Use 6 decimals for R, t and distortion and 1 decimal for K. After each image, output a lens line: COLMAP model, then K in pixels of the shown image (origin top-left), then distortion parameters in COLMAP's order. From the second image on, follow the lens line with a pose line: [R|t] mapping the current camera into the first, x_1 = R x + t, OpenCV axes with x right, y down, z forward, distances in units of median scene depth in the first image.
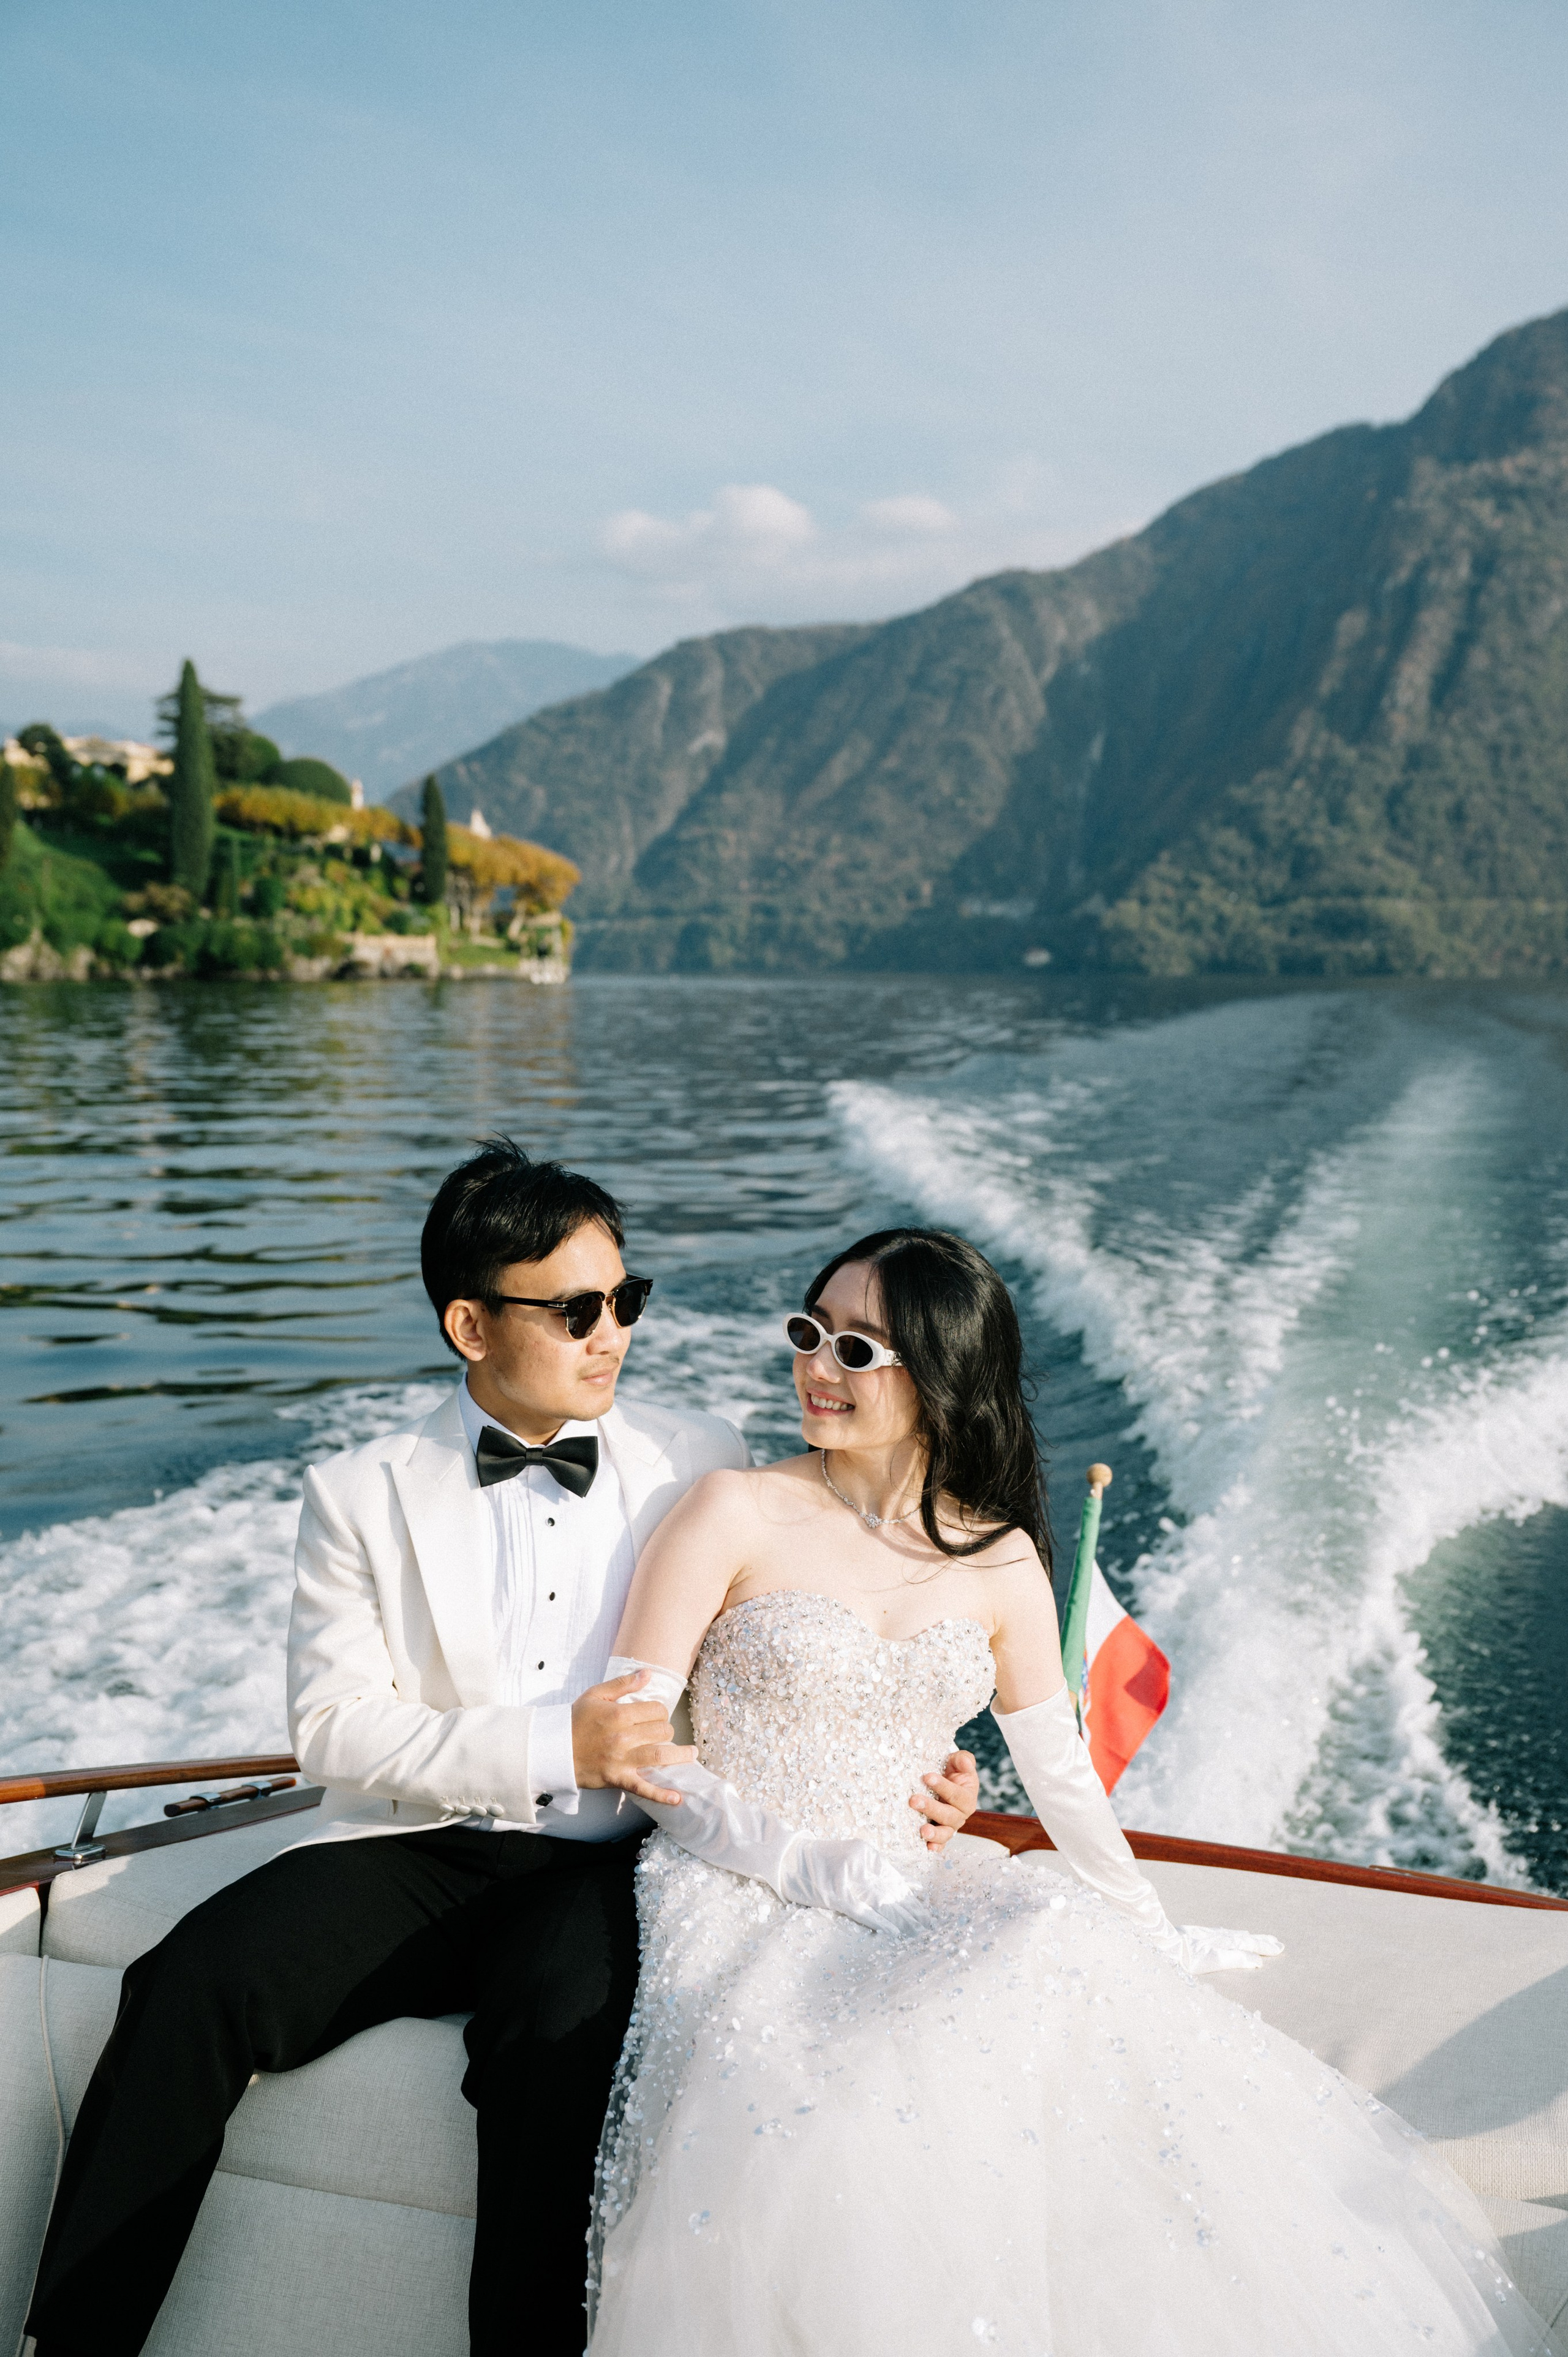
lens RADIAL K [[2458.6, 0, 784.0], [0, 2458.6, 1178.5], [0, 0, 1]] dist [0.002310, 0.005311]
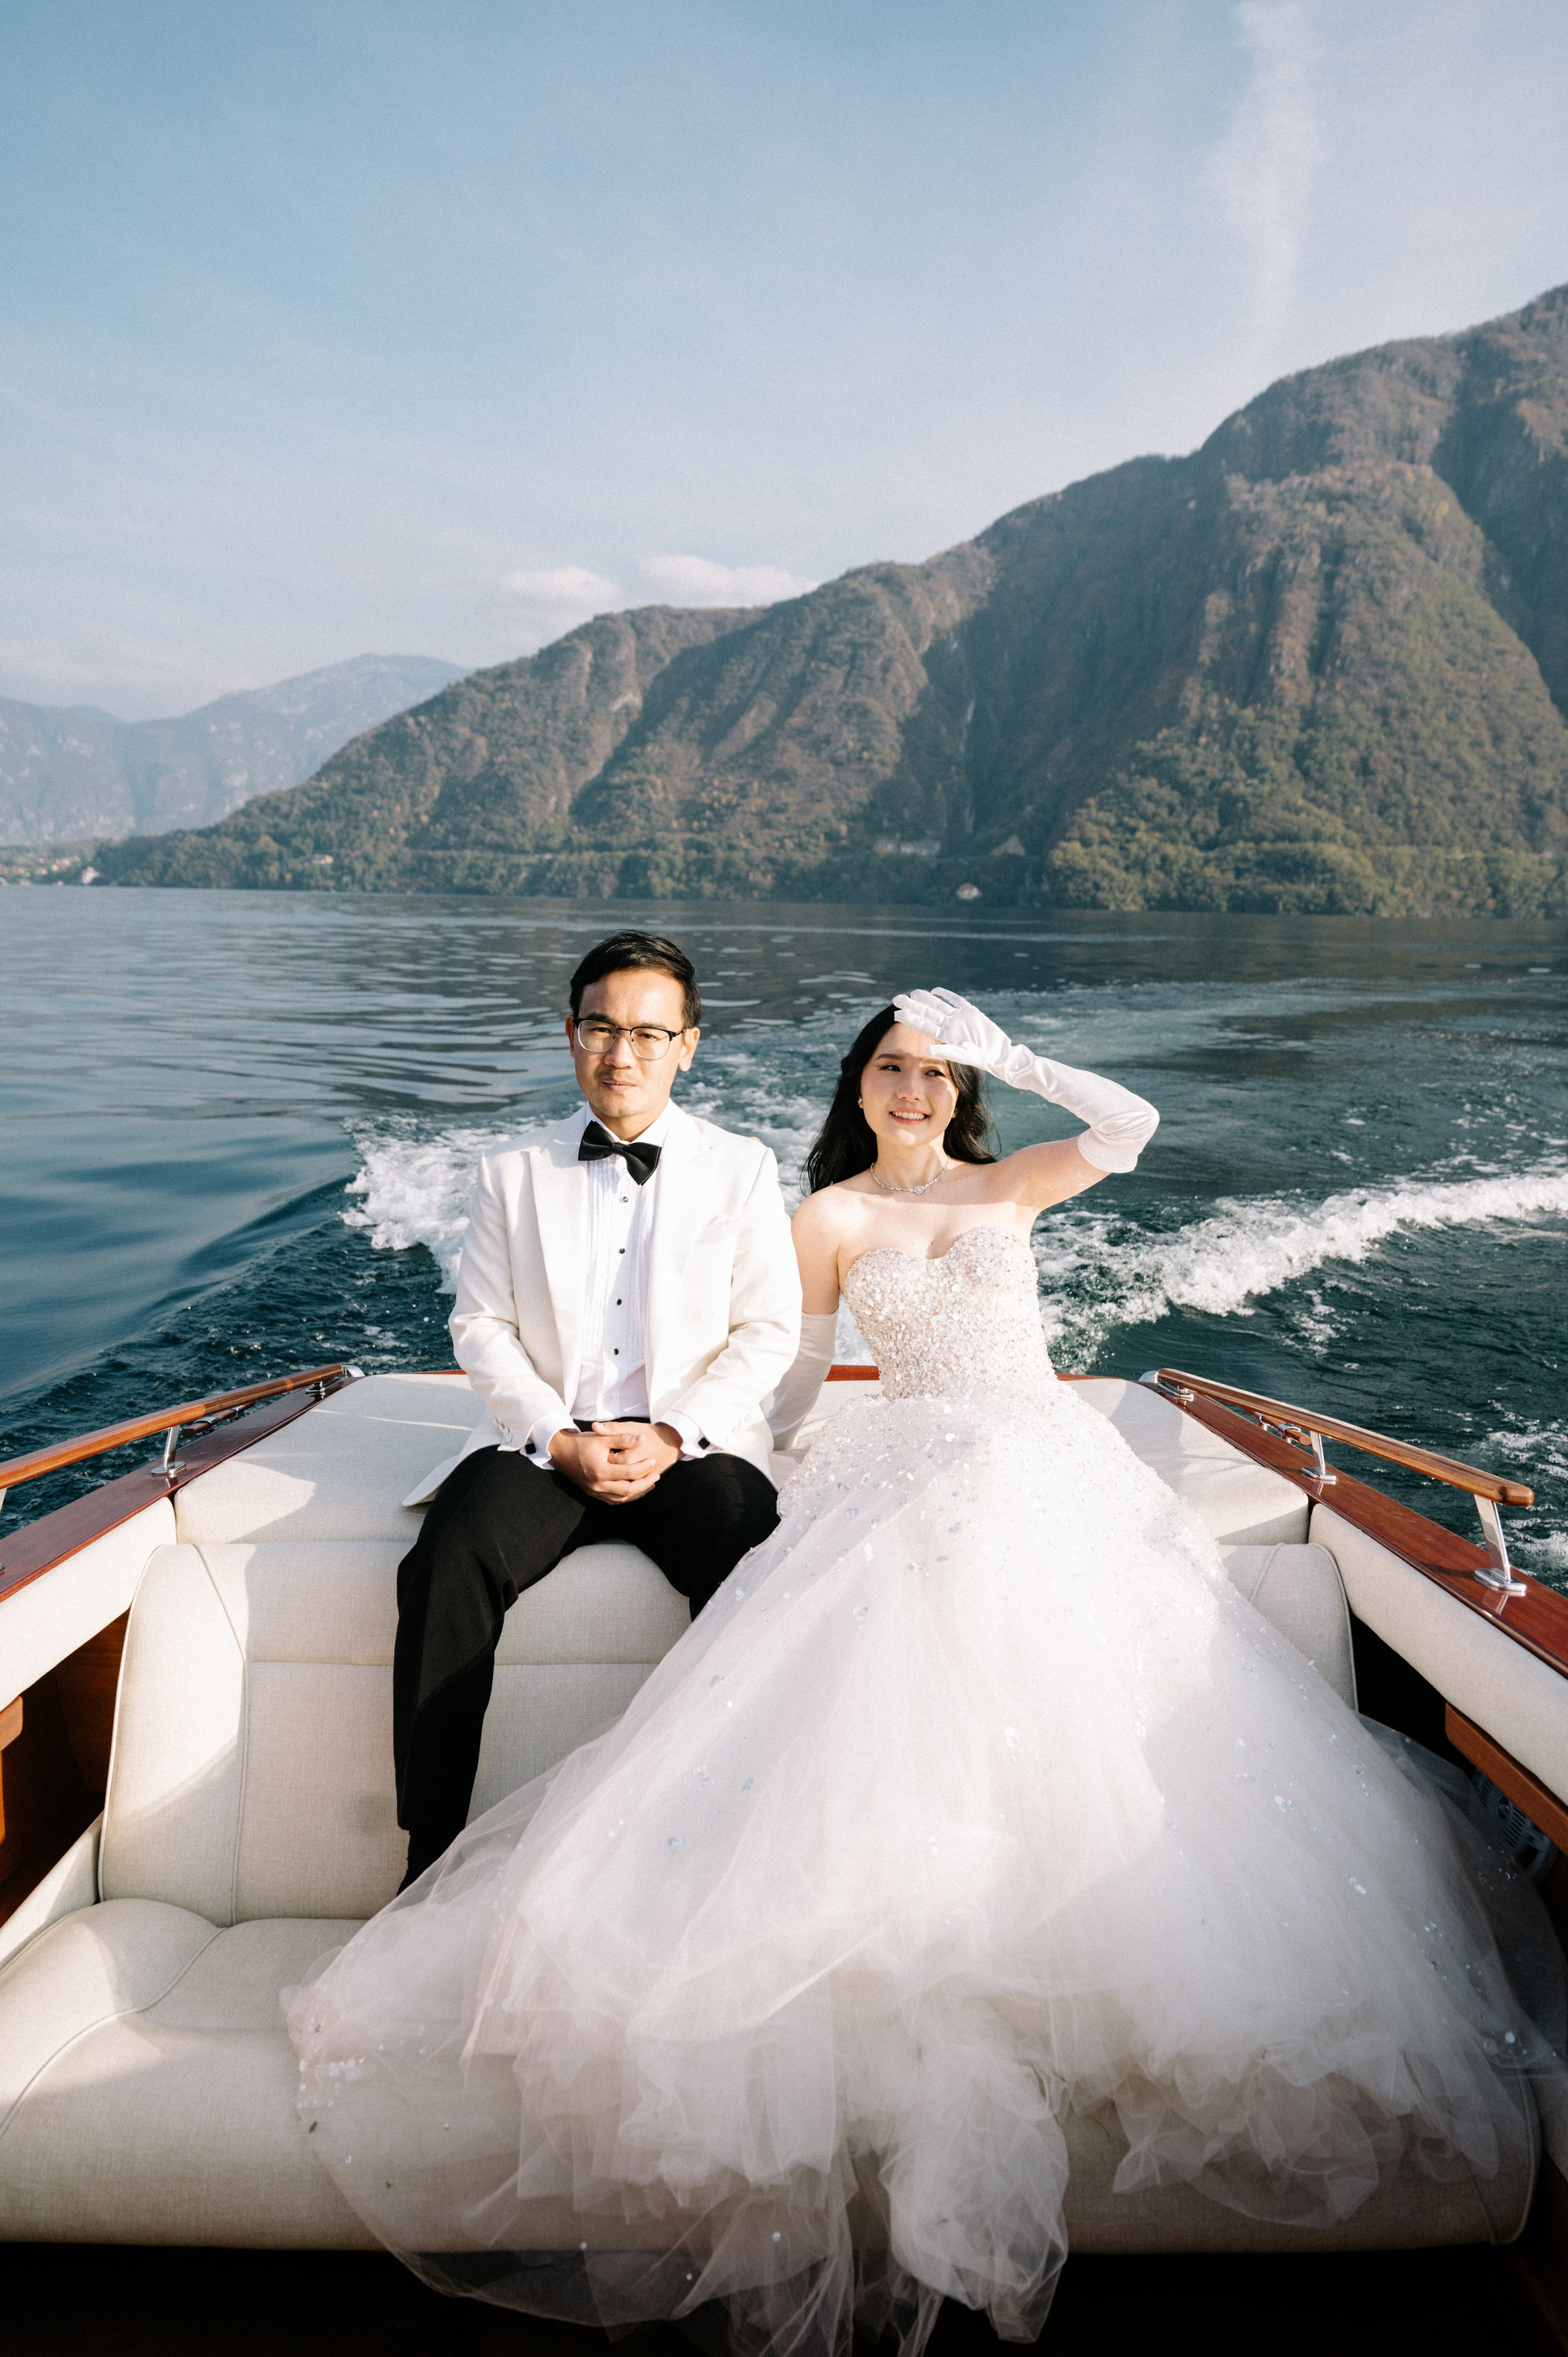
lens RADIAL K [[1576.7, 0, 784.4], [0, 1576.7, 1168.7], [0, 0, 1]] dist [0.000050, 0.006278]
pose [[0.990987, -0.007303, 0.133758, -0.067754], [-0.004199, 0.996329, 0.085505, -0.023048], [-0.133892, -0.085296, 0.987318, 0.261956]]
